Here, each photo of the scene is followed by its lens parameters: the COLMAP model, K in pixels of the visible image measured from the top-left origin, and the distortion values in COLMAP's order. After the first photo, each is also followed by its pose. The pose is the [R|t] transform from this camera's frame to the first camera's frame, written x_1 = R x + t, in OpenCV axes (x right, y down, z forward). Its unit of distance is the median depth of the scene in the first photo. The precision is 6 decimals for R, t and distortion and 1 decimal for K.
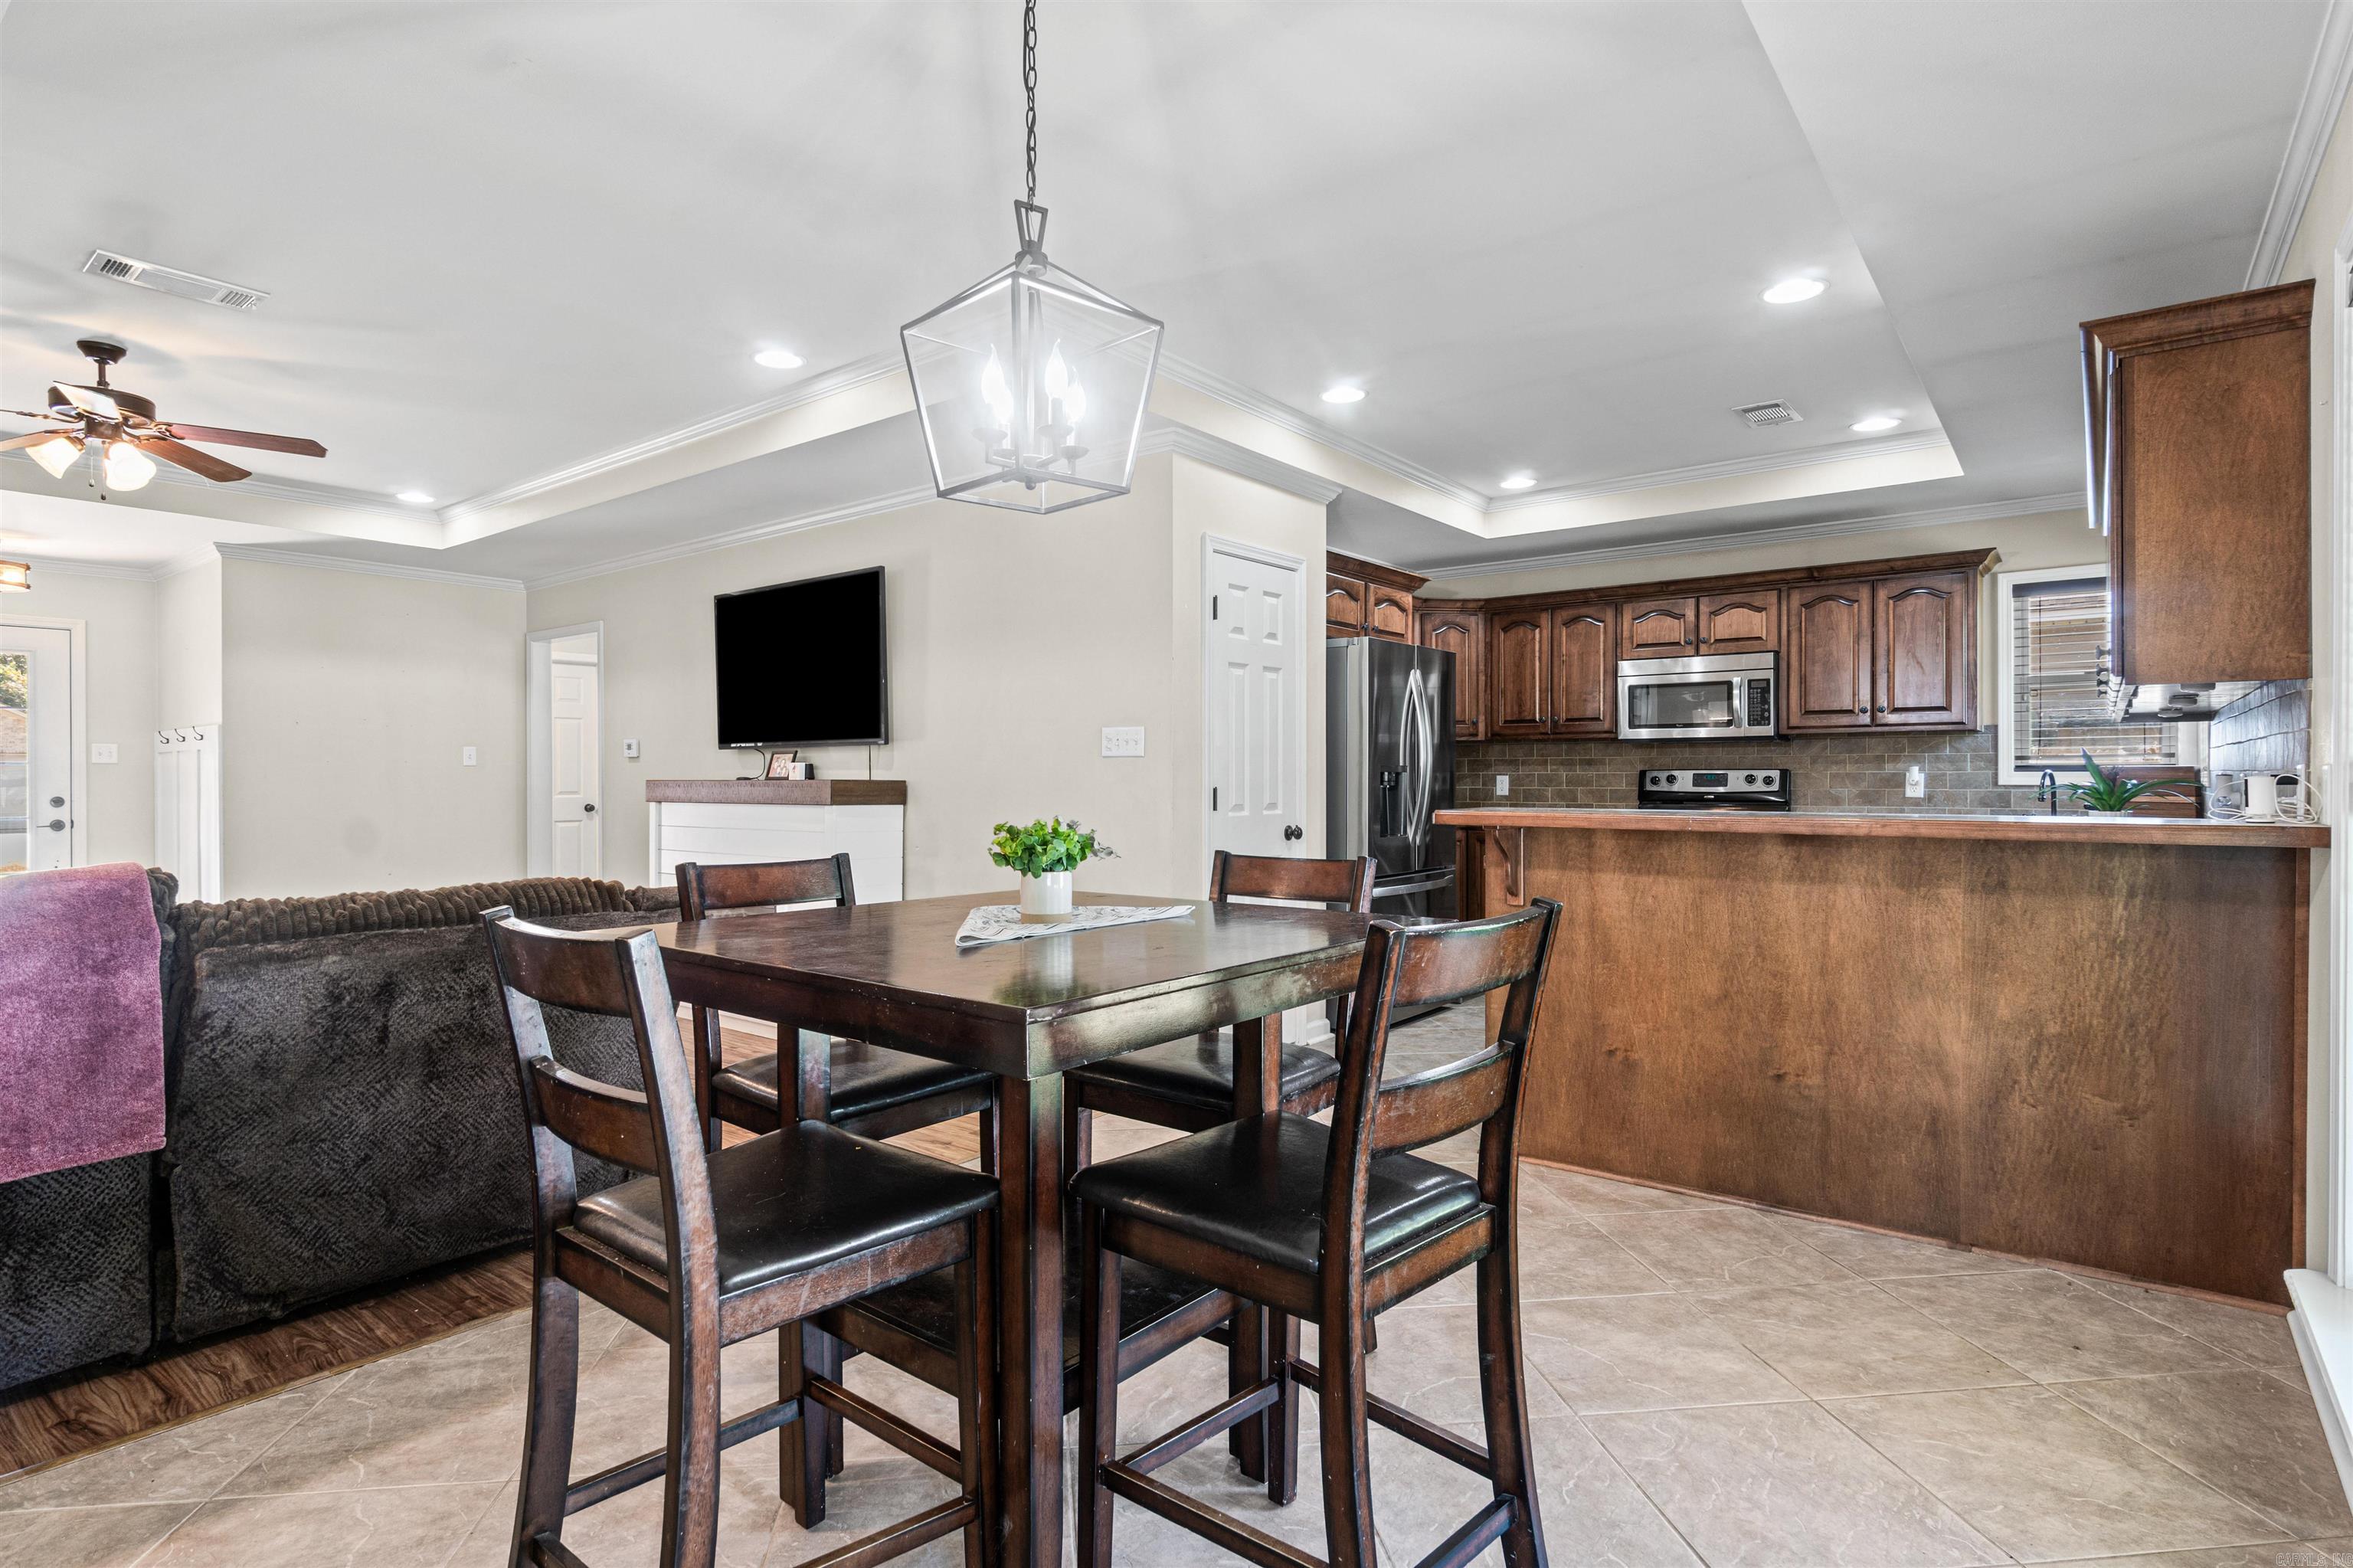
lens RADIAL K [[1205.8, 0, 1153.4], [0, 1205.8, 775.8], [0, 0, 1]] dist [-0.006825, 0.004807]
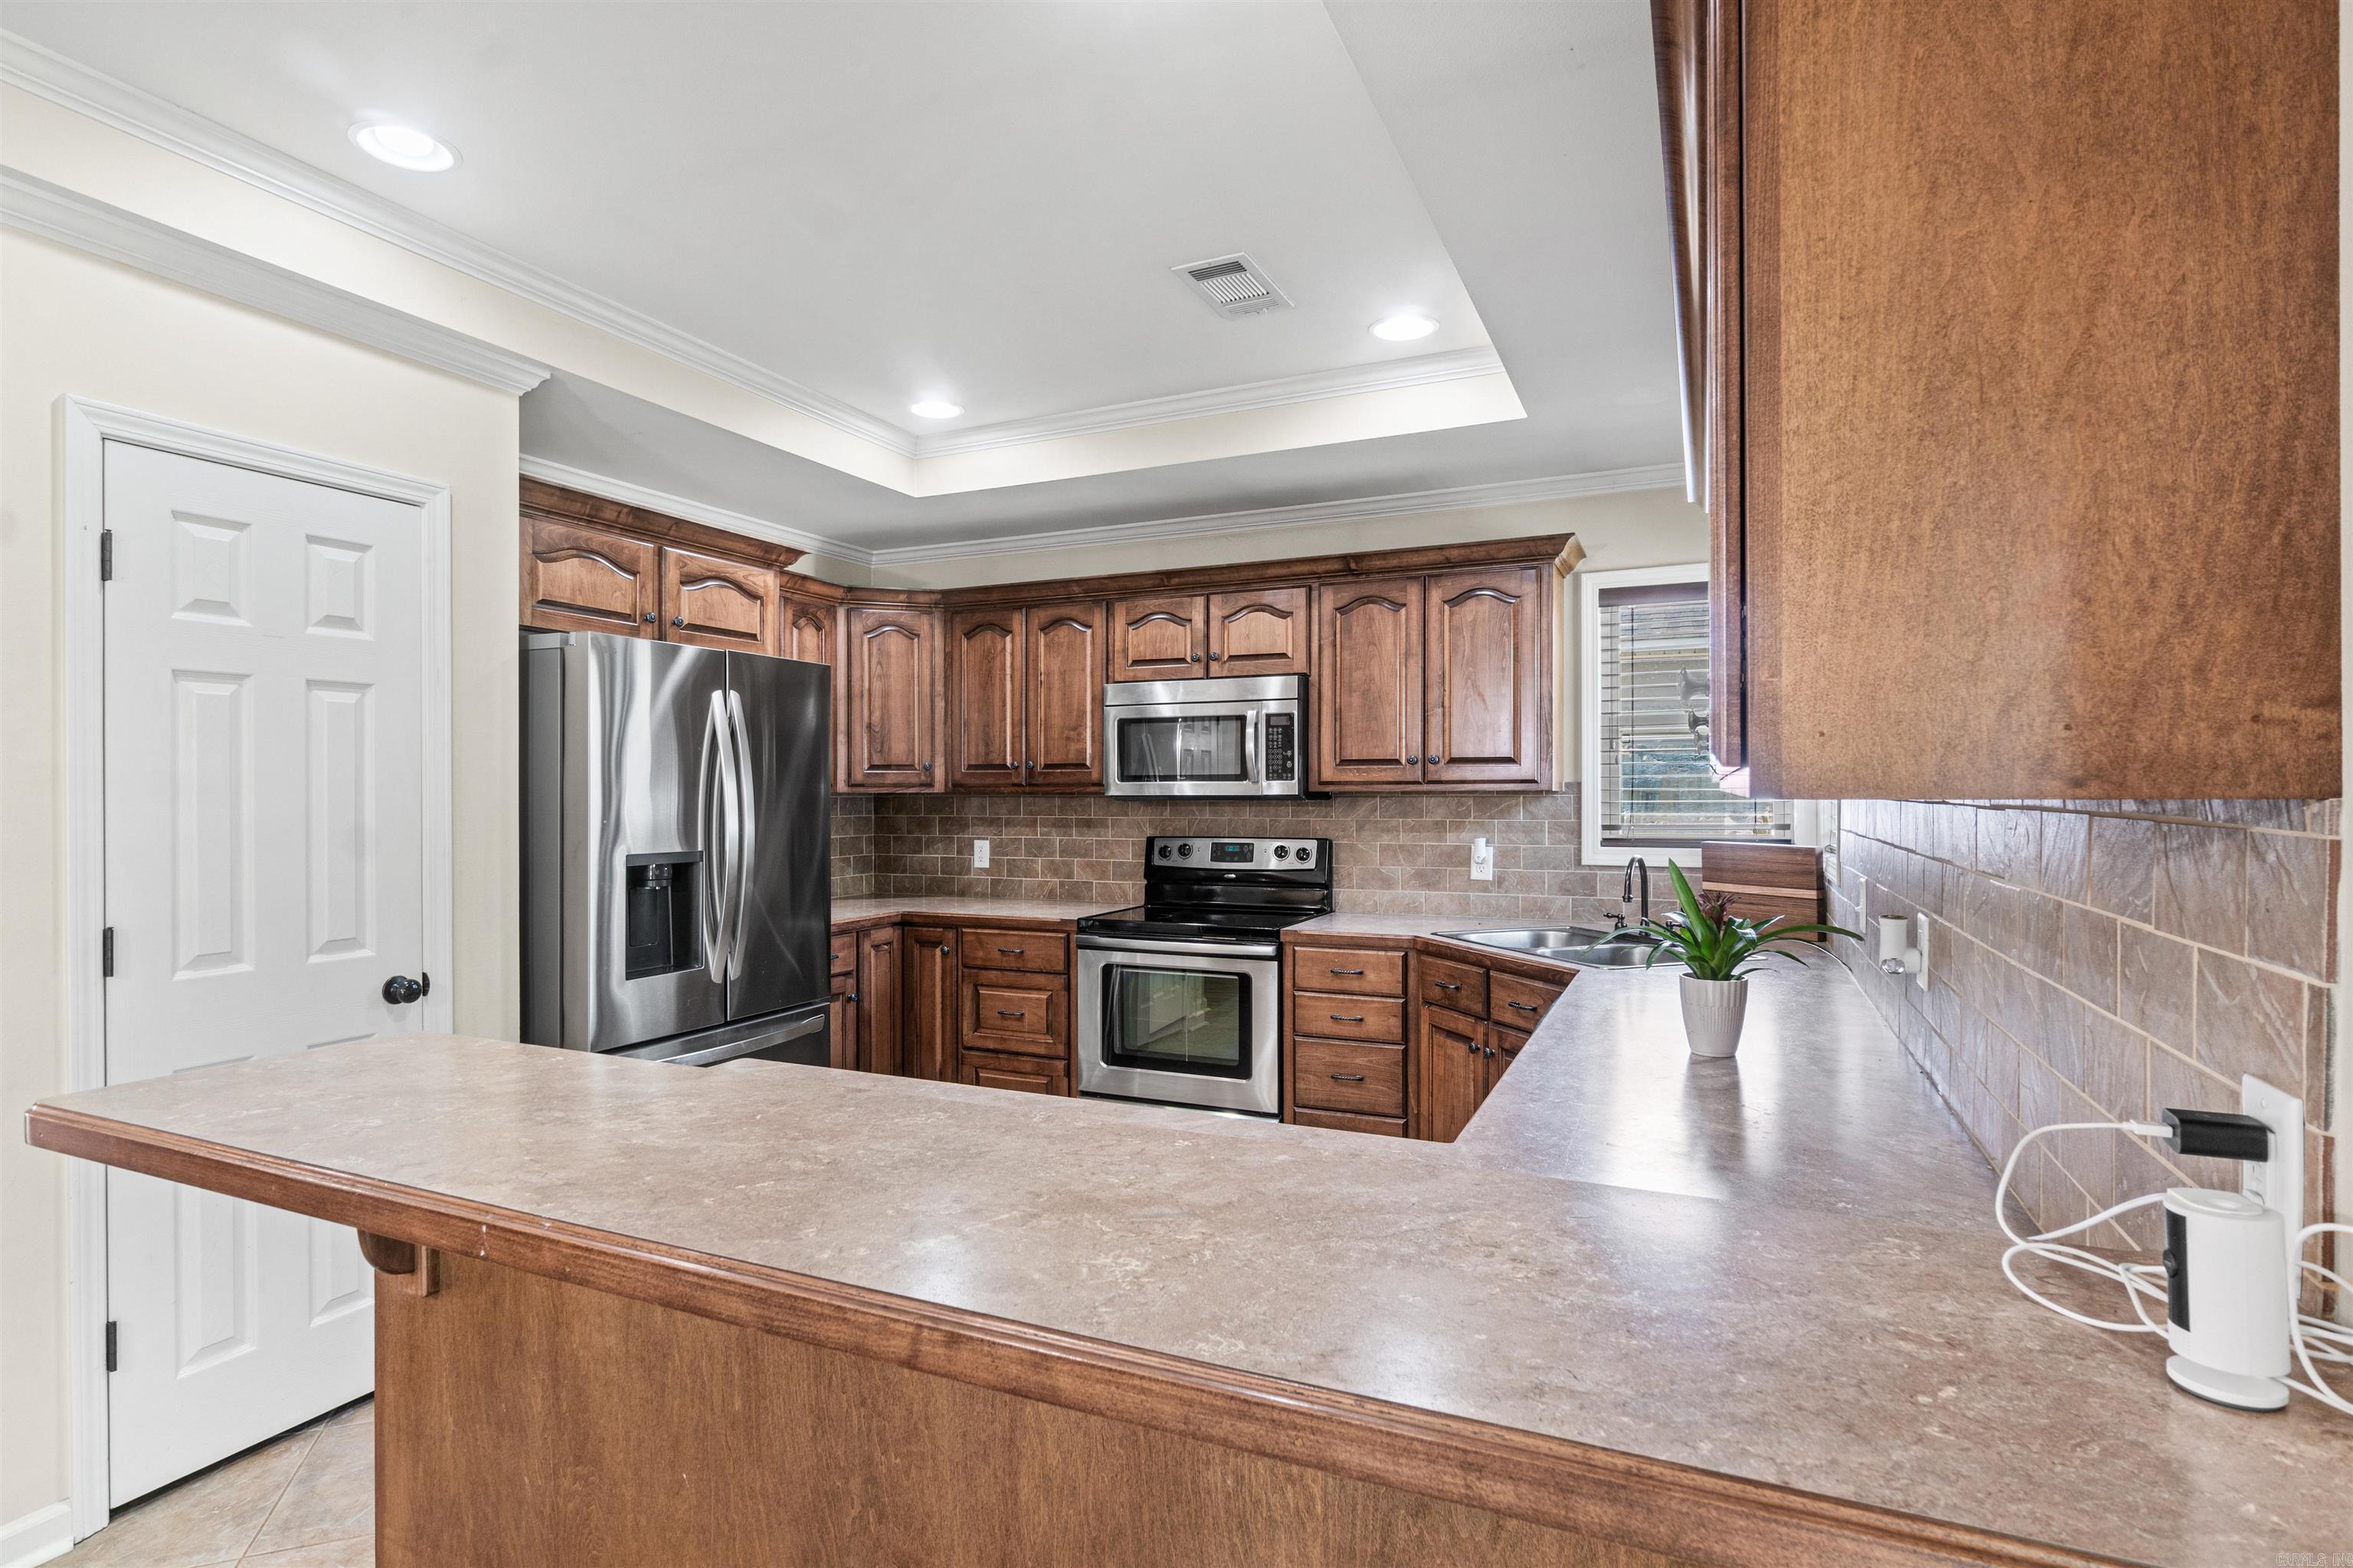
lens RADIAL K [[1205.8, 0, 1158.8], [0, 1205.8, 792.1], [0, 0, 1]] dist [-0.006825, 0.004807]
pose [[0.971726, -0.000649, 0.236110, 0.276588], [0.000556, 1.000000, 0.000457, -0.035940], [-0.236110, -0.000313, 0.971726, 0.346193]]
